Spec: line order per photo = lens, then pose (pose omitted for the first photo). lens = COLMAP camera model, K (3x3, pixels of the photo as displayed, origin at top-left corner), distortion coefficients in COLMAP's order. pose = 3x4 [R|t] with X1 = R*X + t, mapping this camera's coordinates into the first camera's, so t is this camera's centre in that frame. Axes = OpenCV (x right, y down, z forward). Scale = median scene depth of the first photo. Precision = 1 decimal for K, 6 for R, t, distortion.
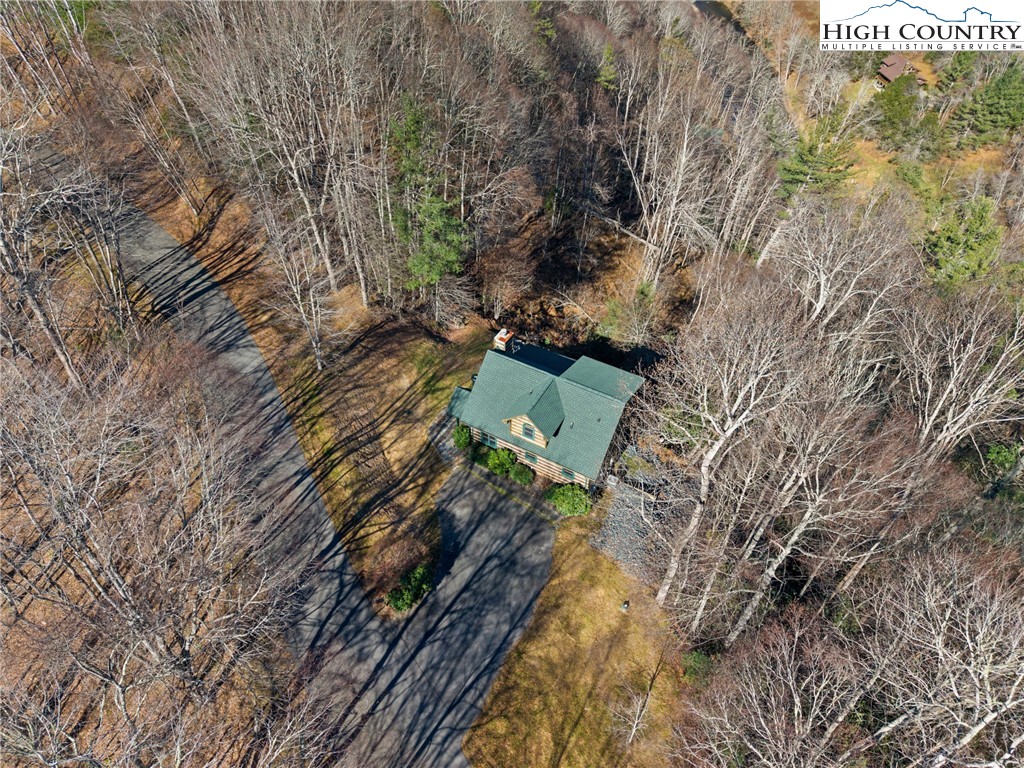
lens RADIAL K [[695.6, 0, 515.7], [0, 695.6, 355.9], [0, 0, 1]] dist [0.012898, -0.003091]
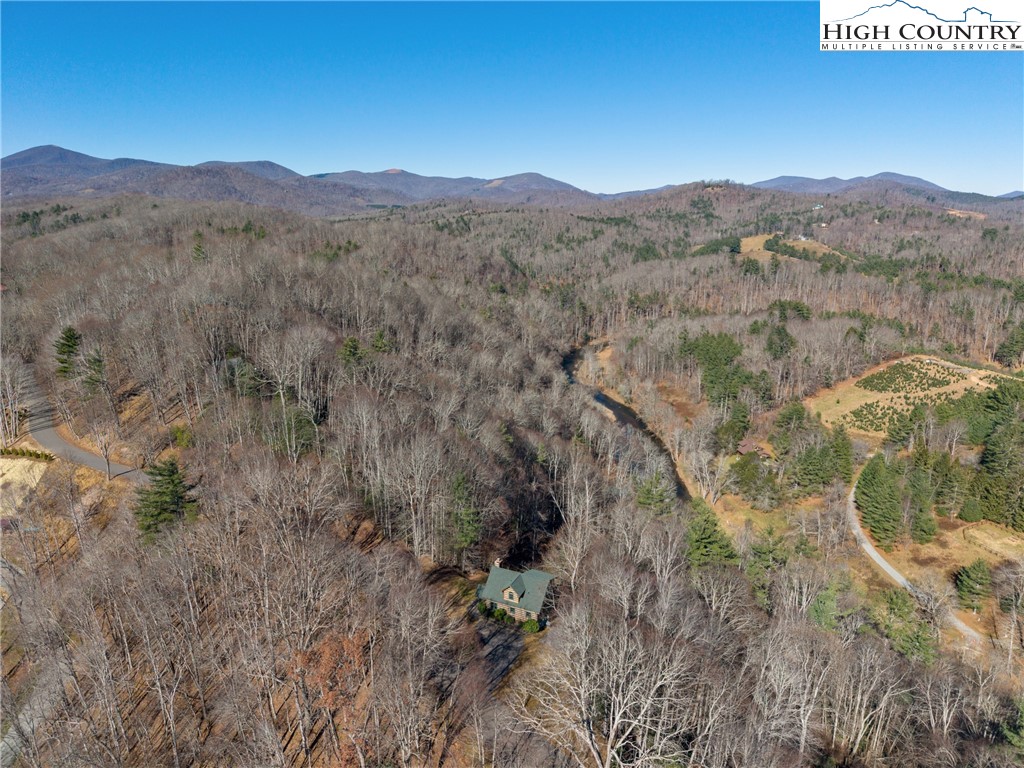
lens RADIAL K [[695.6, 0, 505.8], [0, 695.6, 379.2], [0, 0, 1]] dist [0.012898, -0.003091]
pose [[0.998485, -0.030276, 0.045945, -0.083832], [0.048562, 0.877498, -0.477115, 0.562225], [-0.025872, 0.478624, 0.877639, -1.397476]]
